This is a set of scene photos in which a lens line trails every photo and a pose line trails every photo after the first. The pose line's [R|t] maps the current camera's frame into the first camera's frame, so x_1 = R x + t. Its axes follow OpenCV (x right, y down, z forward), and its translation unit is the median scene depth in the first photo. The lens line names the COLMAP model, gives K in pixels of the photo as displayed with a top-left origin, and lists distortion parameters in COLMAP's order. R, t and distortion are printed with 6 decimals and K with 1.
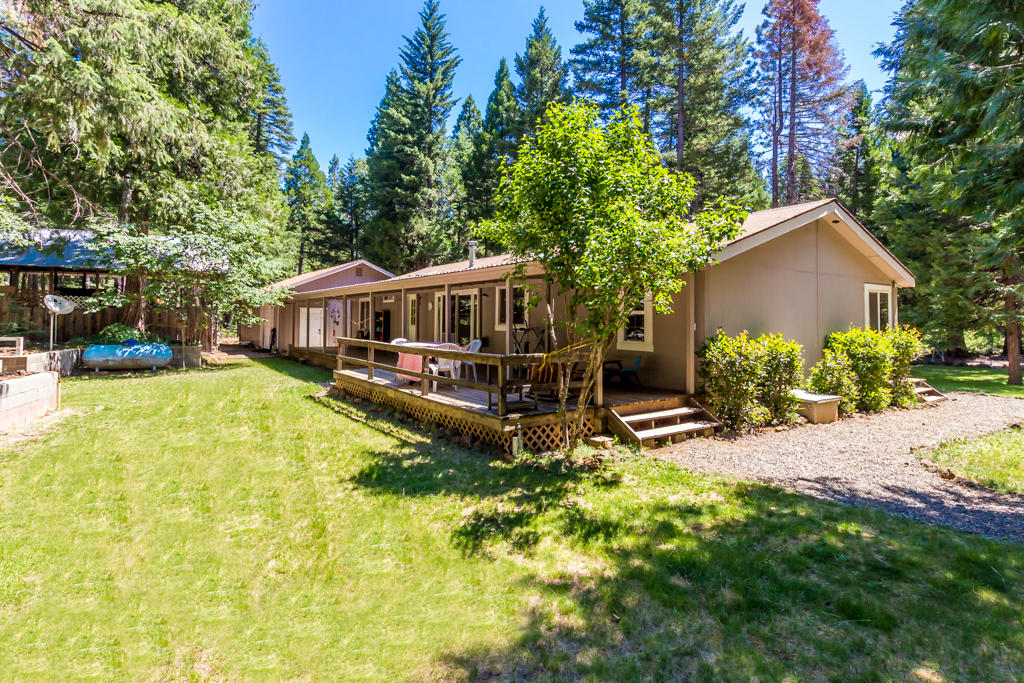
lens RADIAL K [[488.8, 0, 512.0], [0, 488.8, 311.3], [0, 0, 1]] dist [0.004272, 0.000418]
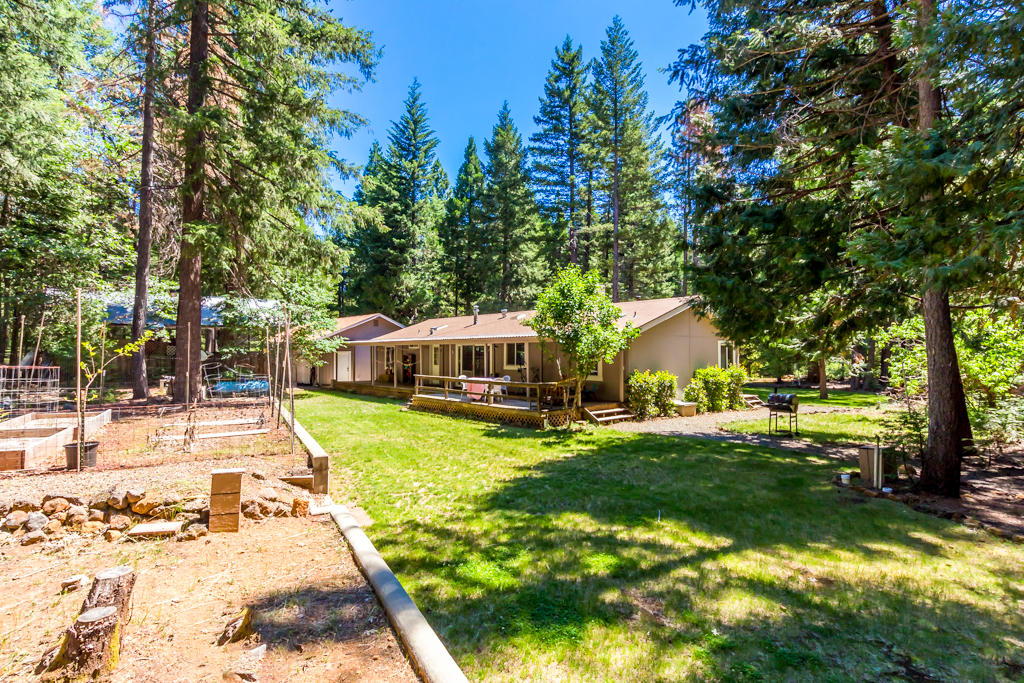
lens RADIAL K [[484.8, 0, 512.0], [0, 484.8, 341.5], [0, 0, 1]] dist [-0.000890, -0.000002]
pose [[0.992932, -0.003369, 0.118641, -0.080831], [0.003934, 0.999982, -0.004528, -0.018129], [-0.118623, 0.004963, 0.992927, -0.235569]]
